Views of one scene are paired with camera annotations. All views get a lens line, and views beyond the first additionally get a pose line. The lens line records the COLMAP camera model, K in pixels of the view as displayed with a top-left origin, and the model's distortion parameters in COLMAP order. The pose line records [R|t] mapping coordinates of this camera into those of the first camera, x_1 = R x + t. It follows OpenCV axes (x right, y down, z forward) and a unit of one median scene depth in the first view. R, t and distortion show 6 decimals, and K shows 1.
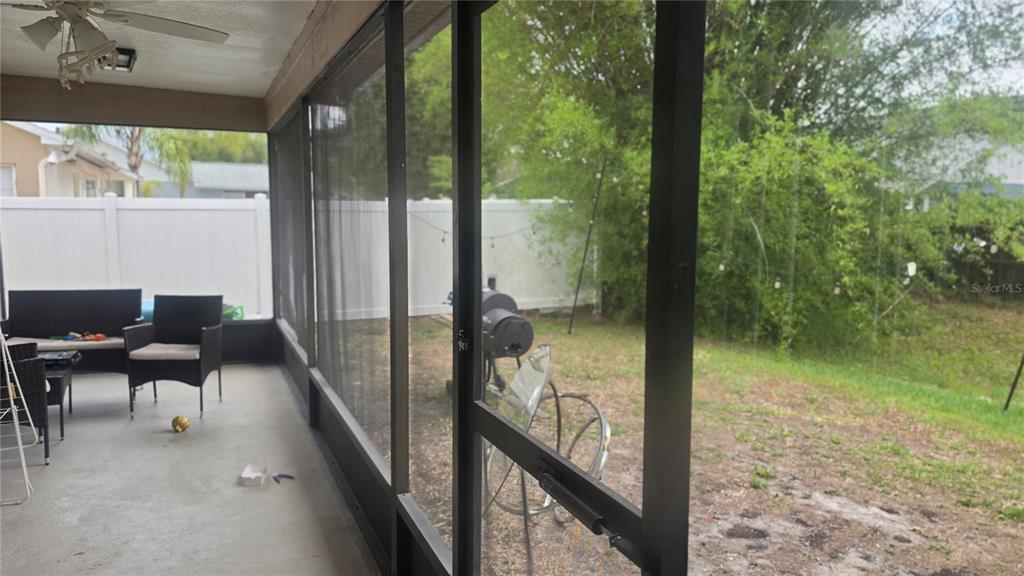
lens RADIAL K [[693.3, 0, 505.6], [0, 693.3, 290.6], [0, 0, 1]] dist [0.048075, -0.003833]
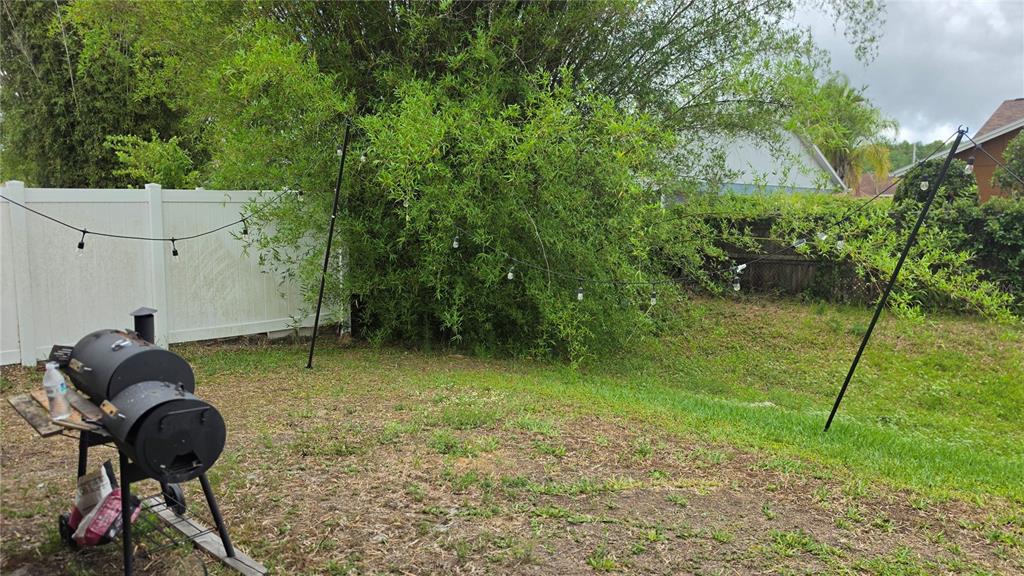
lens RADIAL K [[693.3, 0, 507.8], [0, 693.3, 297.4], [0, 0, 1]] dist [0.048075, -0.003833]
pose [[0.933439, -0.045729, 0.355810, 0.027719], [0.042372, 0.998953, 0.017227, -0.016265], [-0.356225, -0.001004, 0.934400, 0.221654]]
